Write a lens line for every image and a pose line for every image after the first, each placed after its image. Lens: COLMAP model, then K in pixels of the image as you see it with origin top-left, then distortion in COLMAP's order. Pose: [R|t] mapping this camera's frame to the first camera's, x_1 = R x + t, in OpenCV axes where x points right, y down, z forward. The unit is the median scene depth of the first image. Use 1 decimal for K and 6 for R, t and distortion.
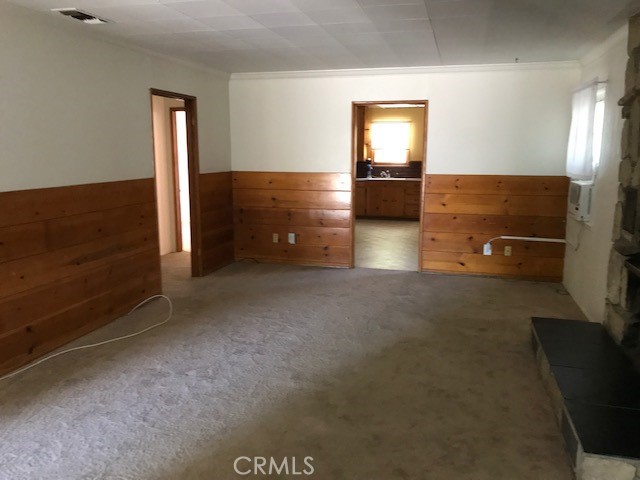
lens RADIAL K [[524.7, 0, 320.0], [0, 524.7, 240.0], [0, 0, 1]] dist [0.057035, -0.005685]
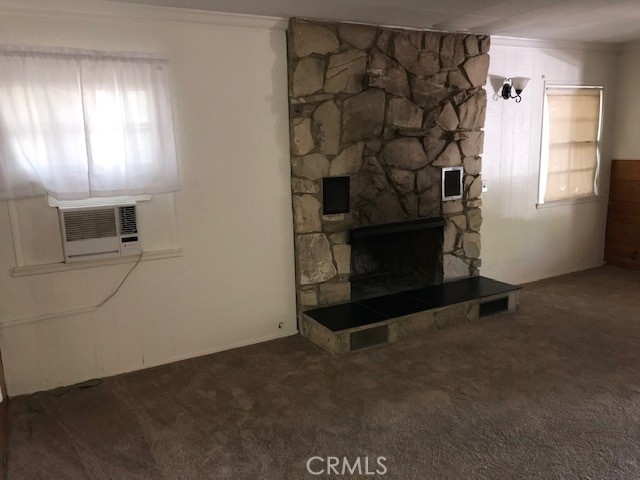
lens RADIAL K [[524.7, 0, 320.0], [0, 524.7, 240.0], [0, 0, 1]] dist [0.057035, -0.005685]
pose [[-0.691065, -0.125067, 0.711890, -0.144878], [0.150654, 0.938360, 0.311101, -0.197604], [-0.706918, 0.322240, -0.629626, 1.062322]]
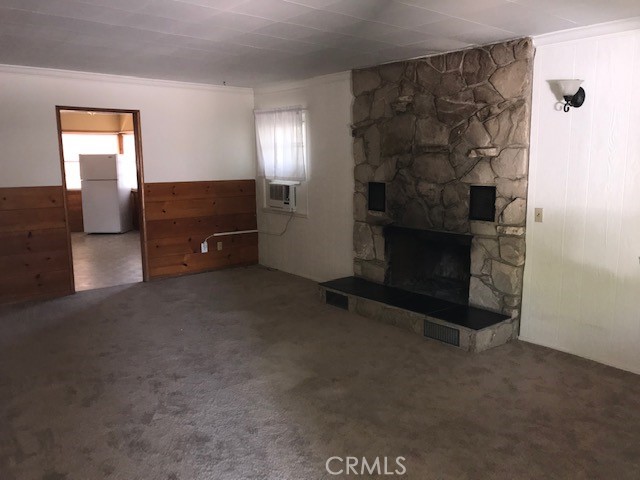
lens RADIAL K [[524.7, 0, 320.0], [0, 524.7, 240.0], [0, 0, 1]] dist [0.057035, -0.005685]
pose [[0.580329, -0.138044, 0.802597, -0.445807], [0.150090, 0.986777, 0.061197, -0.029967], [-0.800432, 0.084947, 0.593374, 0.141285]]
